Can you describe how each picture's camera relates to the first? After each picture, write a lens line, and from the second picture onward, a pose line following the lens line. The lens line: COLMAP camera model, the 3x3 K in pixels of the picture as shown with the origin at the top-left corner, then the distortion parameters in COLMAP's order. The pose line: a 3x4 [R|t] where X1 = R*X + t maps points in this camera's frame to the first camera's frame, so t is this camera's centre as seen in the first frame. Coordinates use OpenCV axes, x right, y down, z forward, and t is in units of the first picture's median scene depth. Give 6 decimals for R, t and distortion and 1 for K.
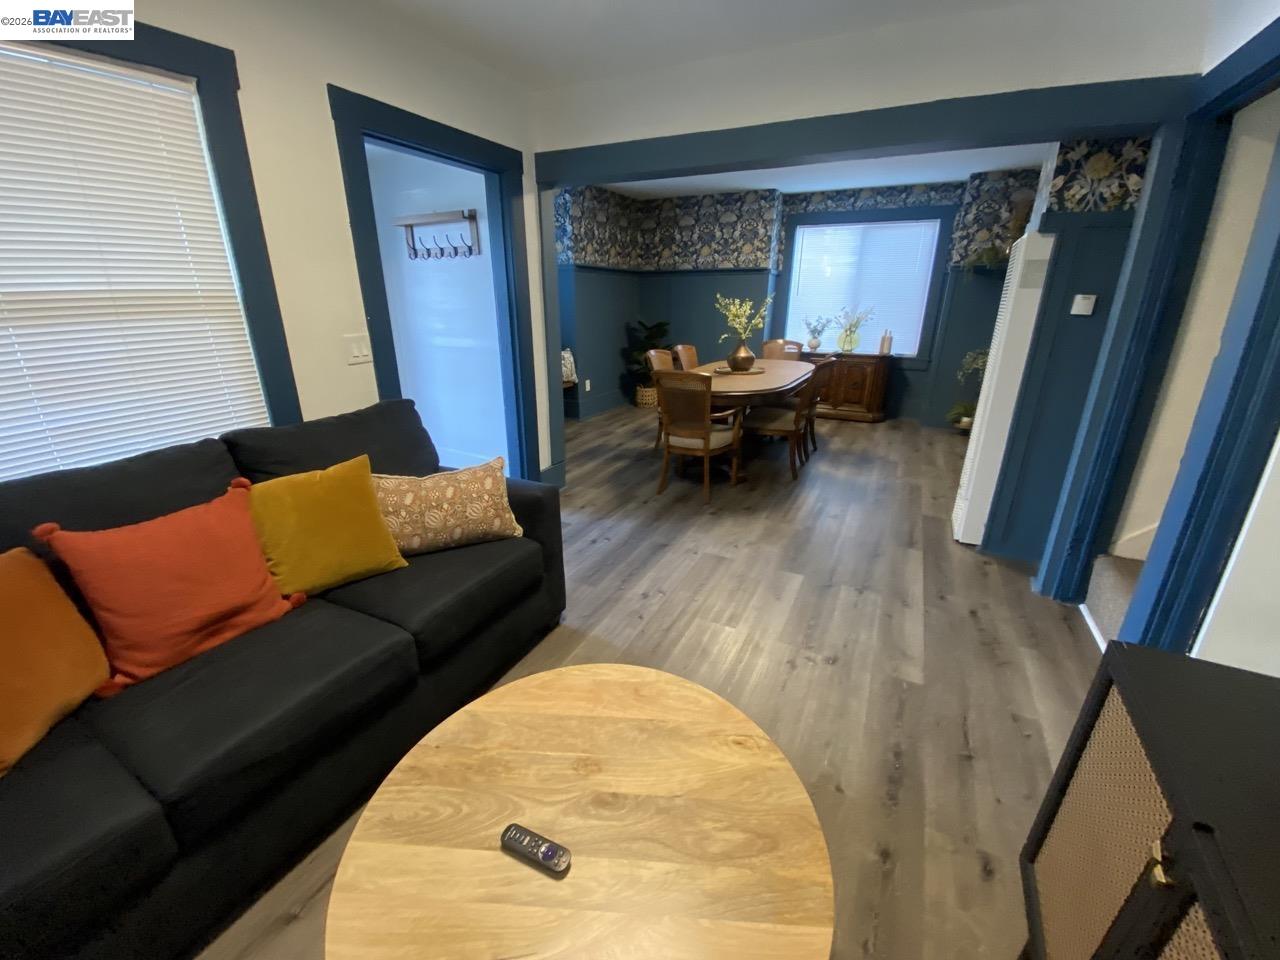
lens RADIAL K [[514.7, 0, 637.7], [0, 514.7, 477.3], [0, 0, 1]] dist [0.034158, -0.026555]
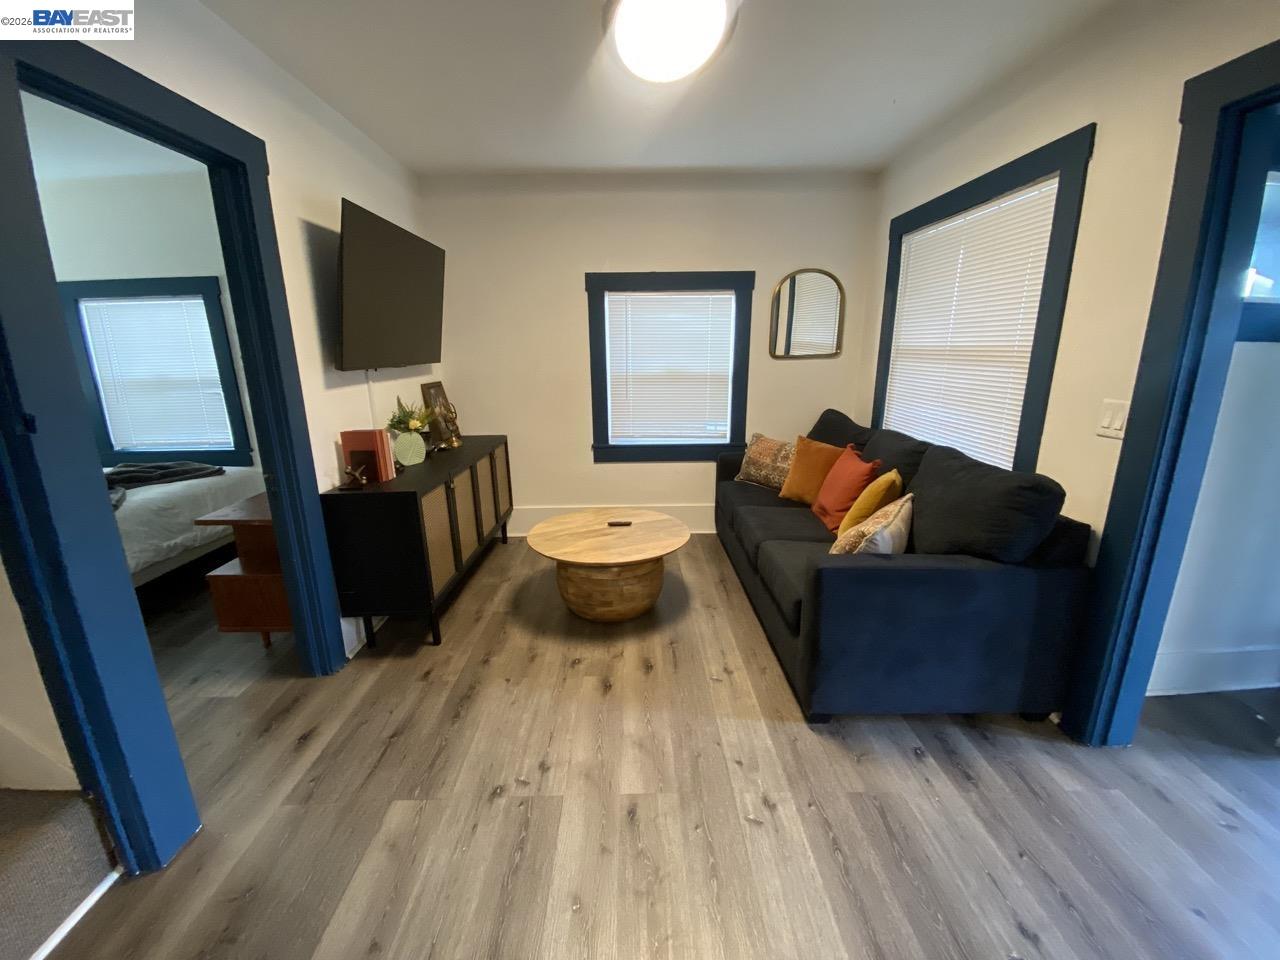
lens RADIAL K [[514.7, 0, 637.7], [0, 514.7, 477.3], [0, 0, 1]] dist [0.034158, -0.026555]
pose [[-0.881275, 0.117032, -0.457885, 0.729214], [-0.153985, 0.844880, 0.512315, -0.752441], [0.446815, 0.521998, -0.726550, 2.109849]]
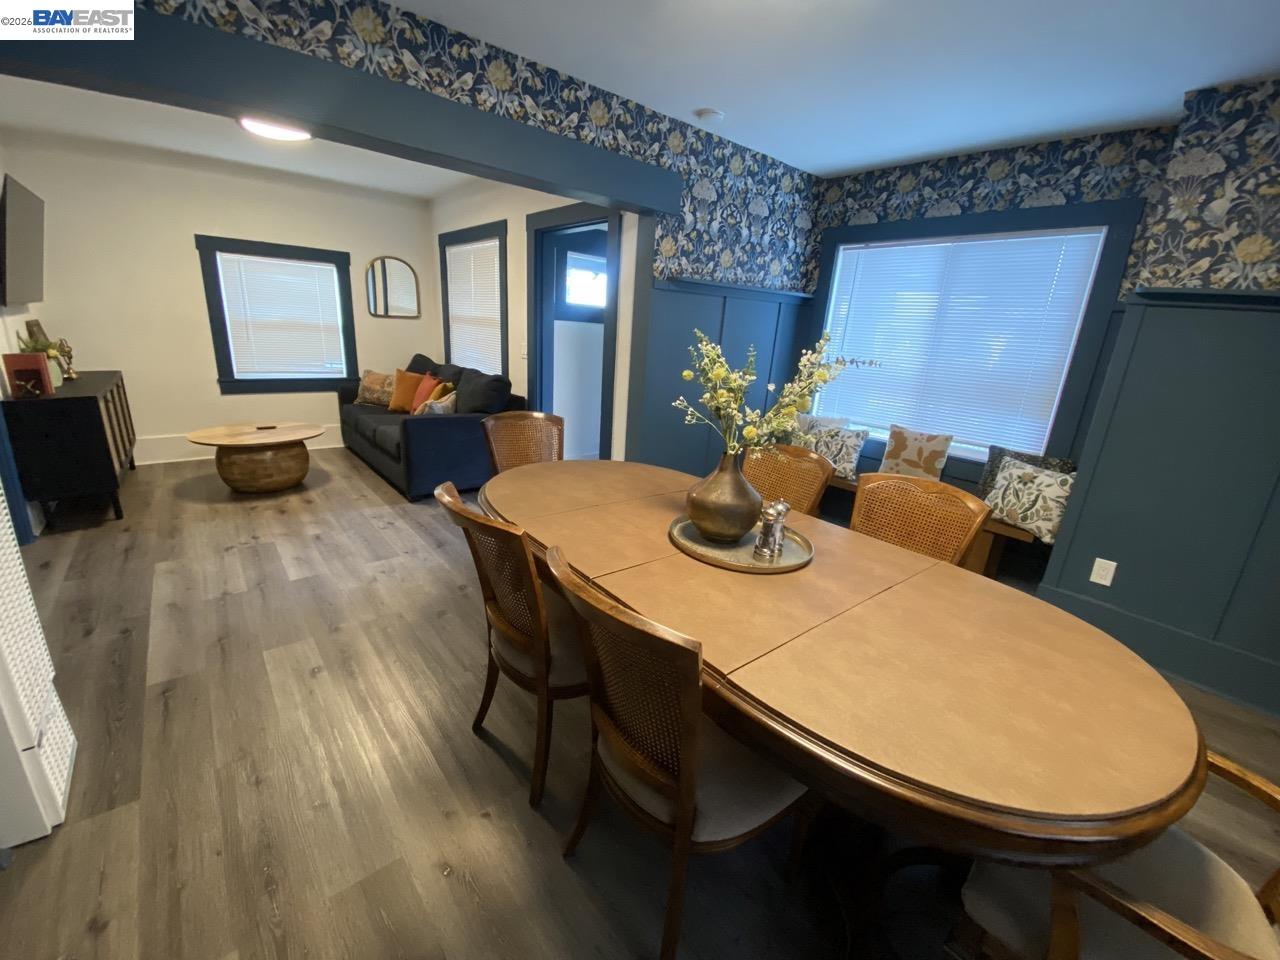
lens RADIAL K [[514.7, 0, 637.7], [0, 514.7, 477.3], [0, 0, 1]] dist [0.034158, -0.026555]
pose [[-0.382555, 0.233403, -0.893966, 1.761684], [-0.368845, 0.848541, 0.379383, -1.175328], [0.847116, 0.474870, -0.238524, 3.287464]]
